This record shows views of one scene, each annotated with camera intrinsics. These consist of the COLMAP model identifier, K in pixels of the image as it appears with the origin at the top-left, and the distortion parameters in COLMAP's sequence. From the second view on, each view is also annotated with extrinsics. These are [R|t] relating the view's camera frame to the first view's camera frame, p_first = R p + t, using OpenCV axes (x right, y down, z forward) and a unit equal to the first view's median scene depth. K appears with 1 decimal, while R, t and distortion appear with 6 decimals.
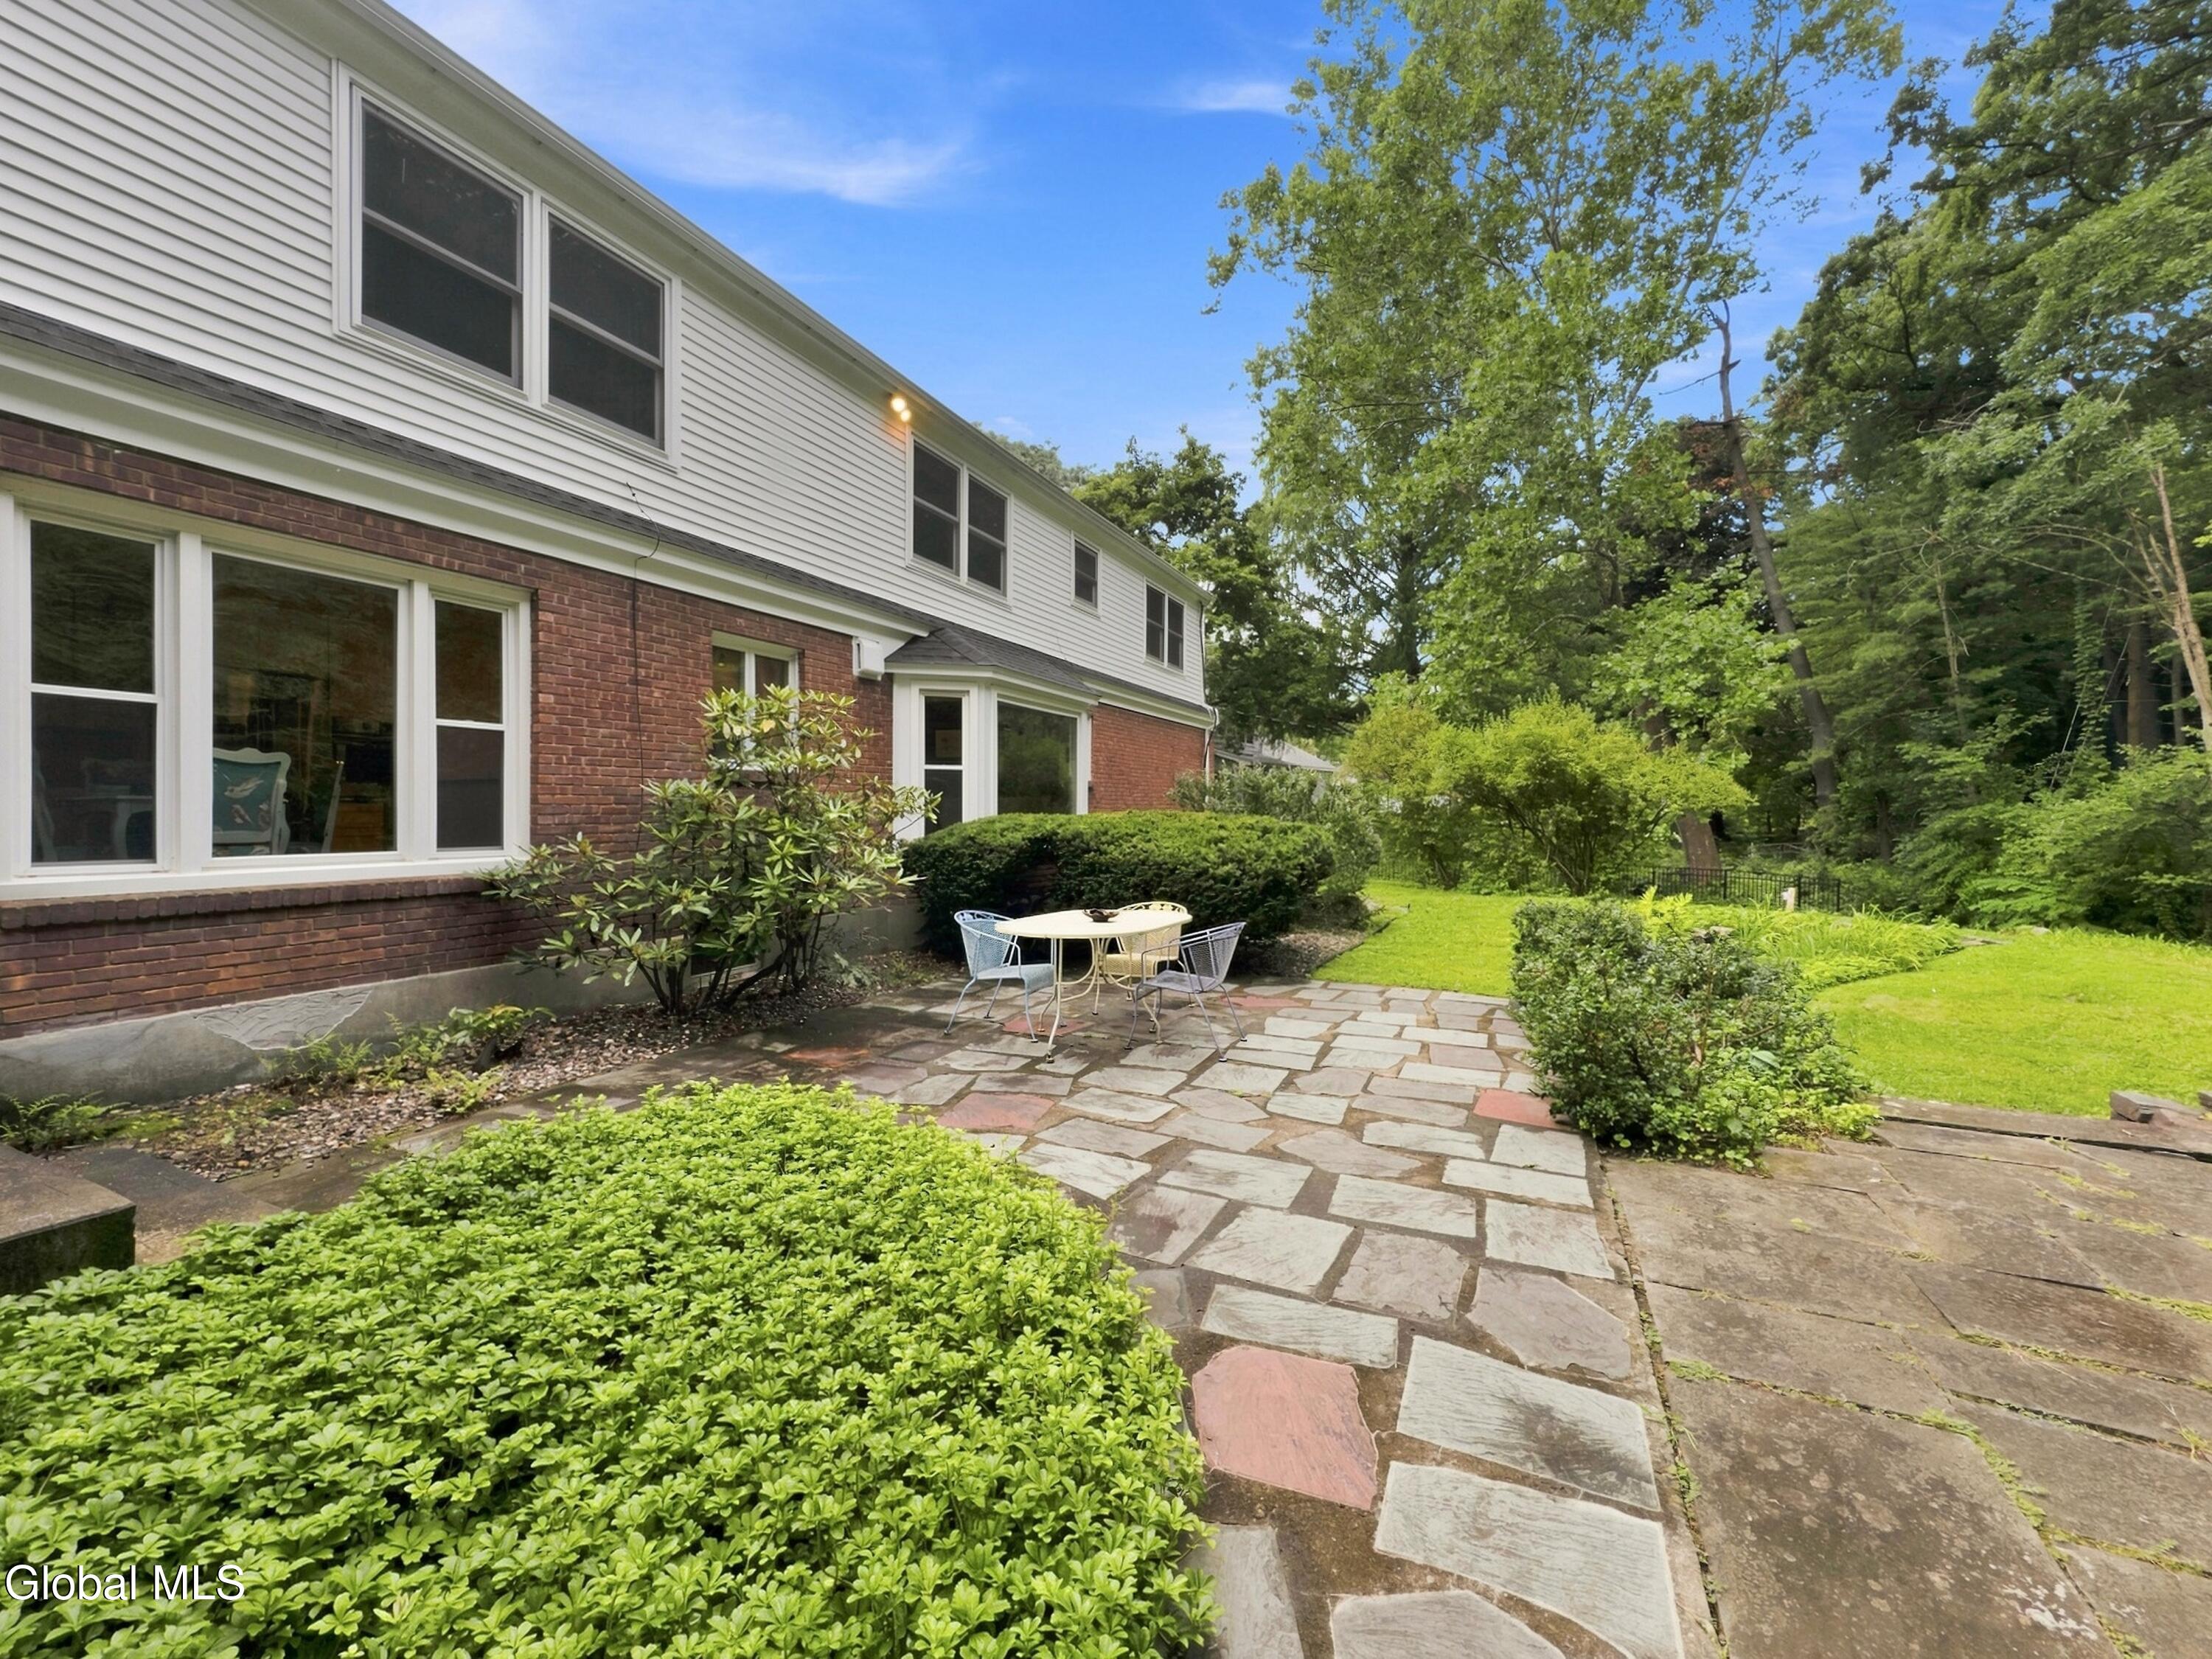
lens RADIAL K [[892.6, 0, 1107.4], [0, 892.6, 813.1], [0, 0, 1]] dist [-0.002051, 0.000099]
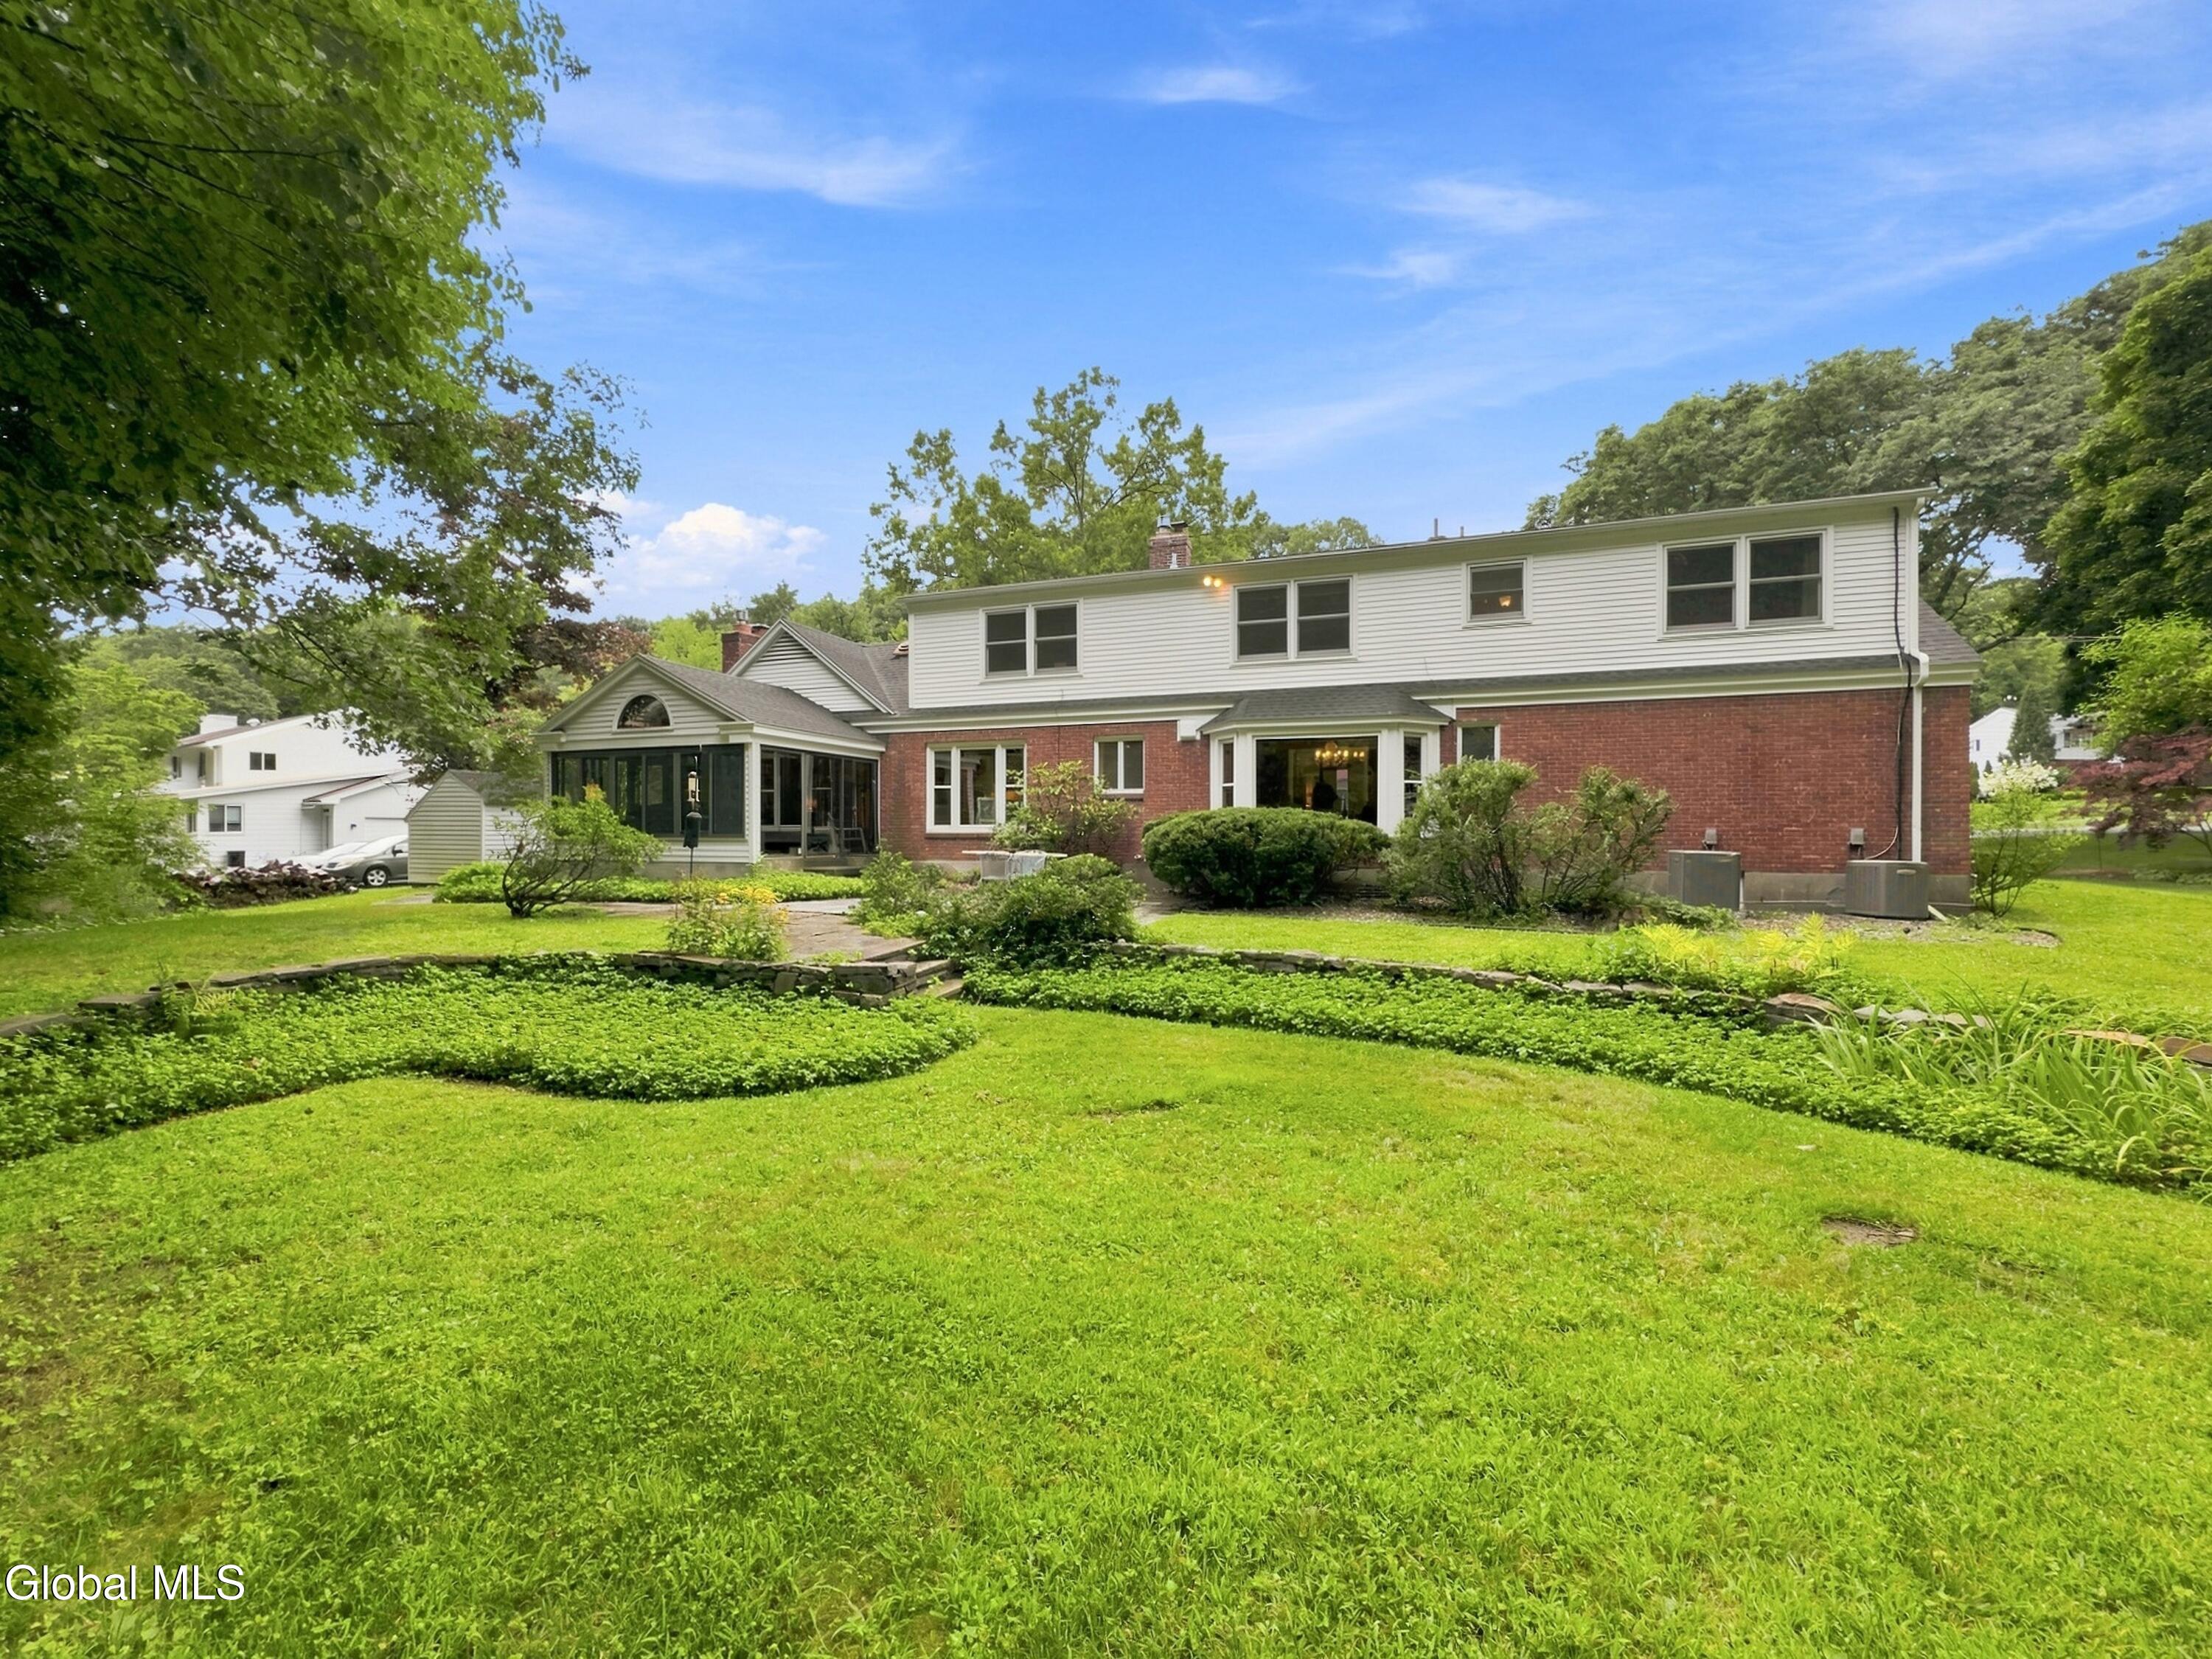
lens RADIAL K [[895.3, 0, 1111.3], [0, 895.3, 823.6], [0, 0, 1]] dist [-0.001440, -0.000254]
pose [[0.075243, -0.008531, -0.997129, 1.203037], [-0.001785, 0.999961, -0.008690, 0.030169], [0.997164, 0.002433, 0.075225, 0.537251]]
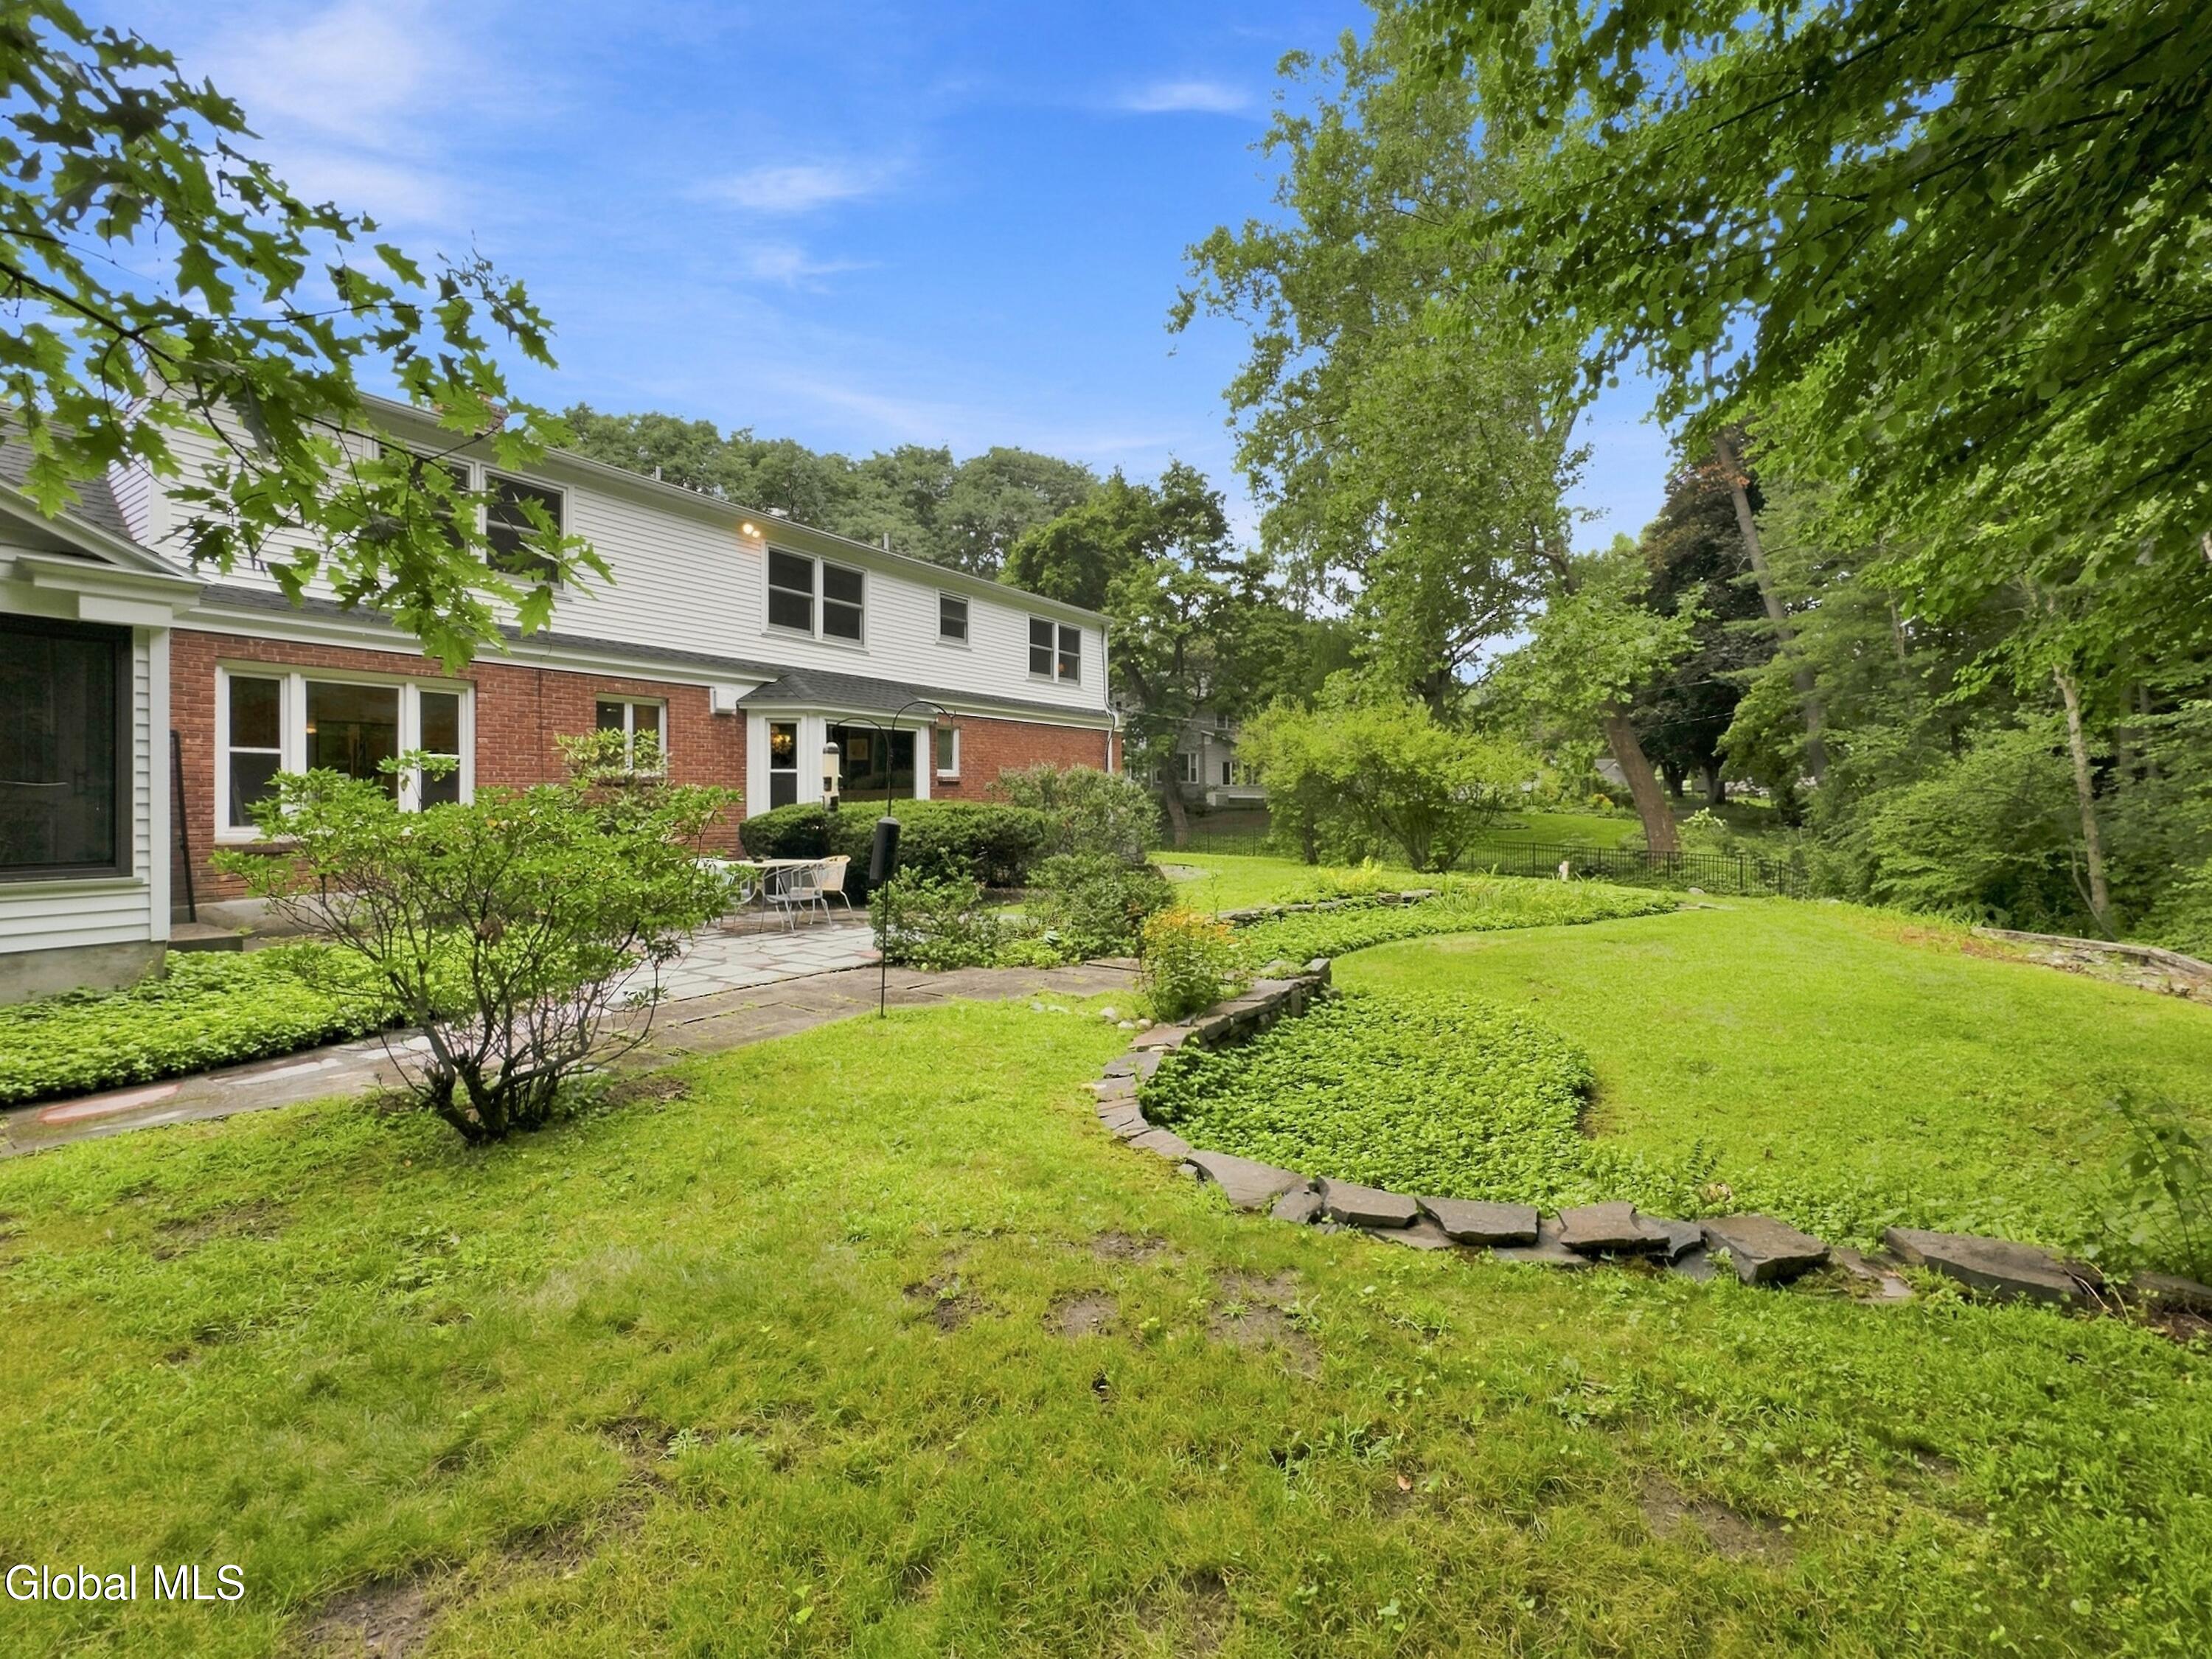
lens RADIAL K [[910.3, 0, 1107.1], [0, 910.3, 790.3], [0, 0, 1]] dist [-0.001360, -0.000149]
pose [[0.989211, -0.008509, -0.146252, 0.459470], [0.006807, 0.999903, -0.012133, 0.002236], [0.146341, 0.011006, 0.989173, -0.328857]]
